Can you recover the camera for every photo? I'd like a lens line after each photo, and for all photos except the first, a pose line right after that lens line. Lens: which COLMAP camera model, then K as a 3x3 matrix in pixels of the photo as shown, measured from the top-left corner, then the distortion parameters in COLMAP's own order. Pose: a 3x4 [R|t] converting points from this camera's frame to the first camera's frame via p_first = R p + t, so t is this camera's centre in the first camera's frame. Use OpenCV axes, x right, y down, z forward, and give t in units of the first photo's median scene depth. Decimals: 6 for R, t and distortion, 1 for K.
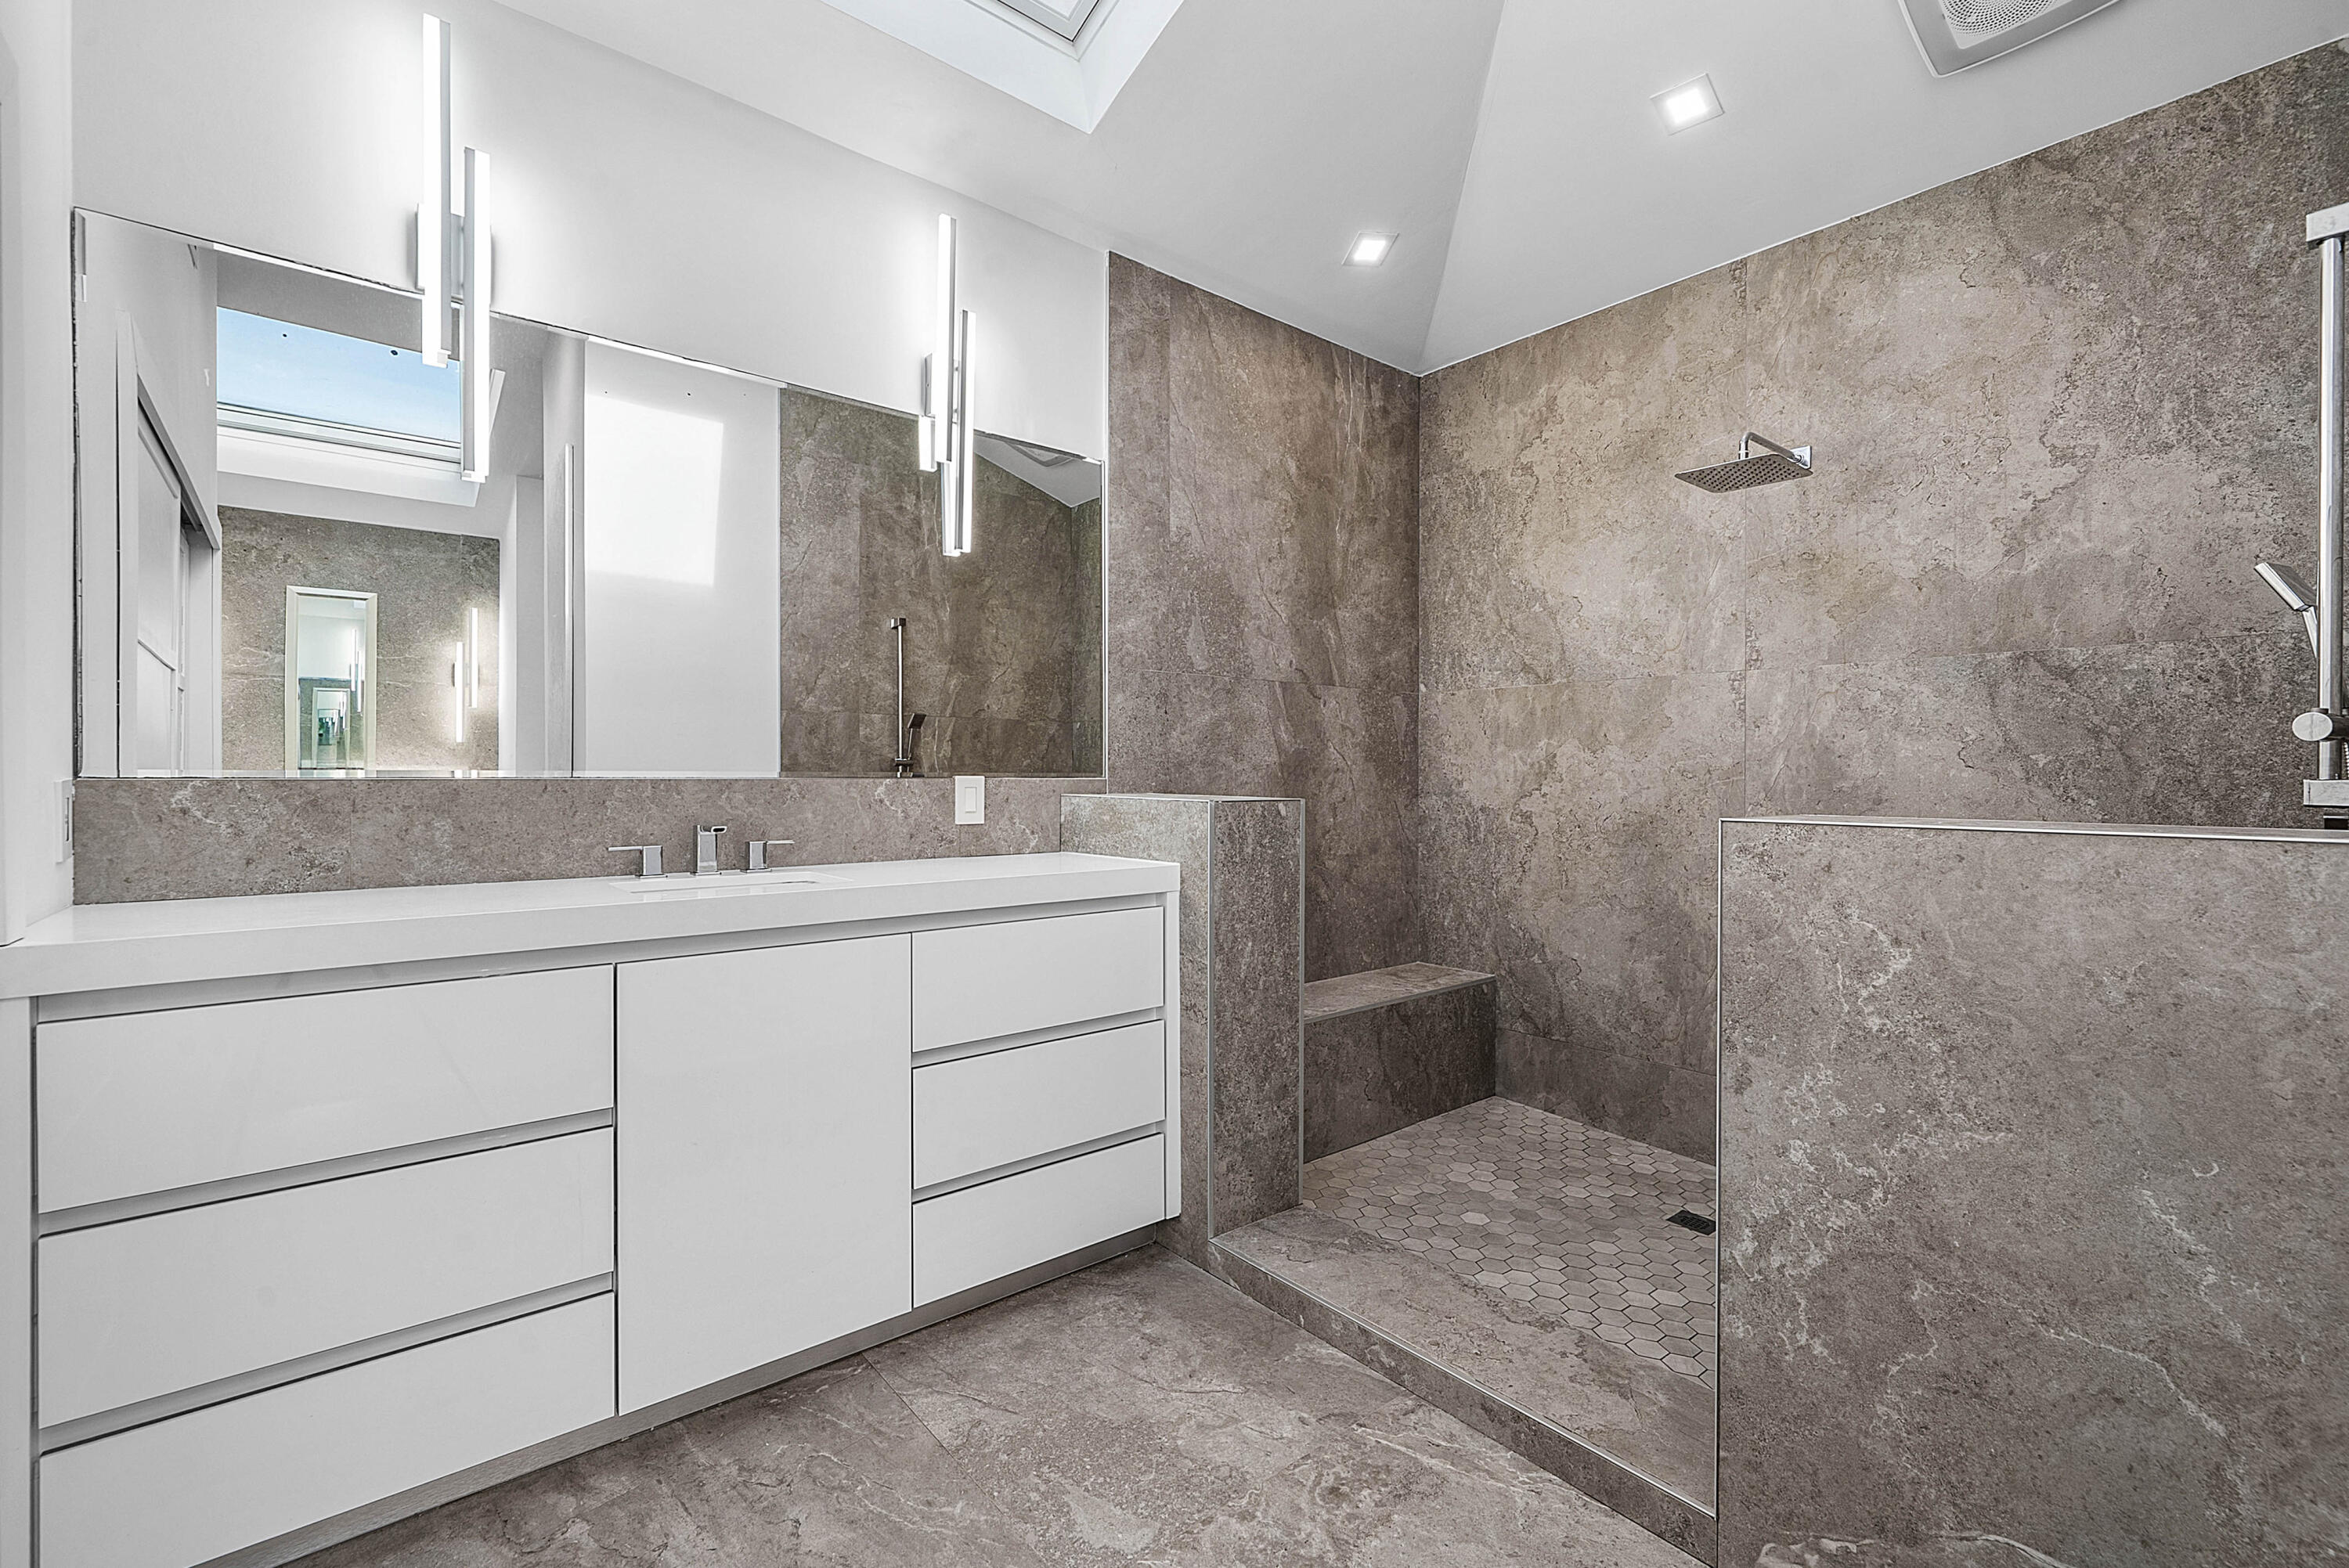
lens RADIAL K [[992.9, 0, 1190.9], [0, 992.9, 789.6], [0, 0, 1]] dist [-0.000984, -0.000363]
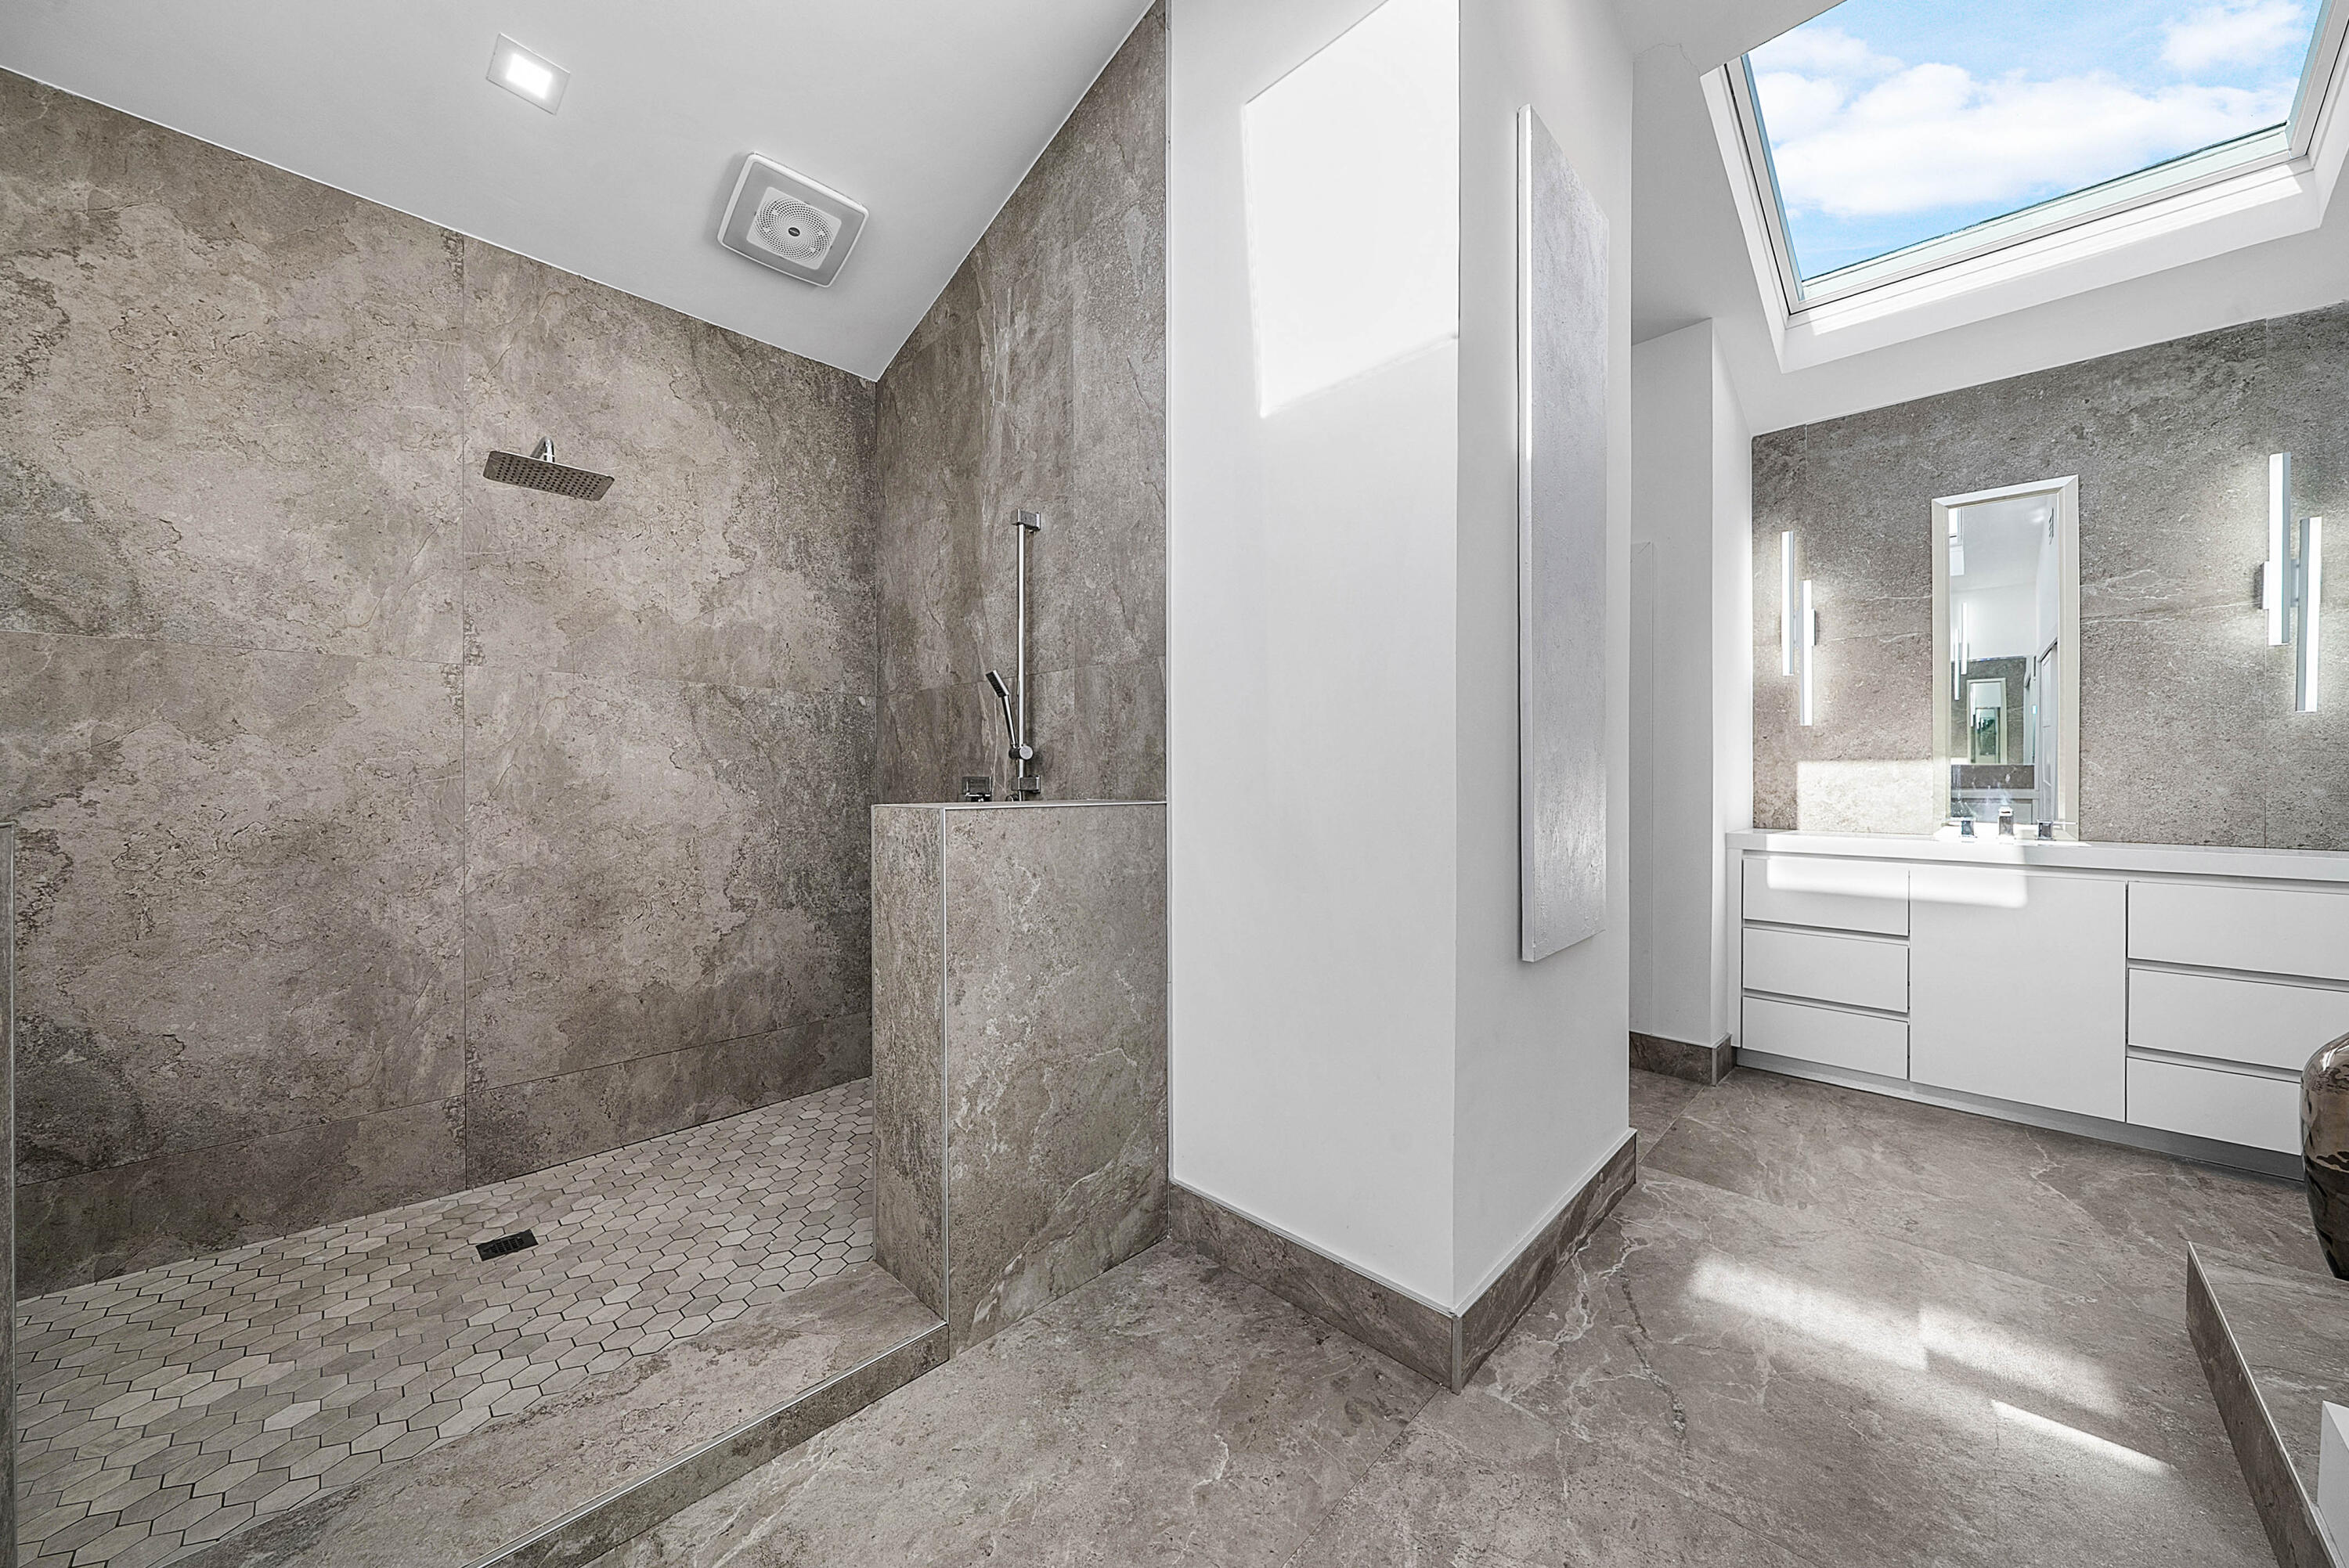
lens RADIAL K [[848.4, 0, 1169.2], [0, 848.4, 781.3], [0, 0, 1]] dist [-0.001022, -0.000136]
pose [[-0.105419, -0.010327, 0.994374, -0.375808], [0.011796, 0.999863, 0.011634, -0.010204], [-0.994358, 0.012956, -0.105283, 0.467504]]
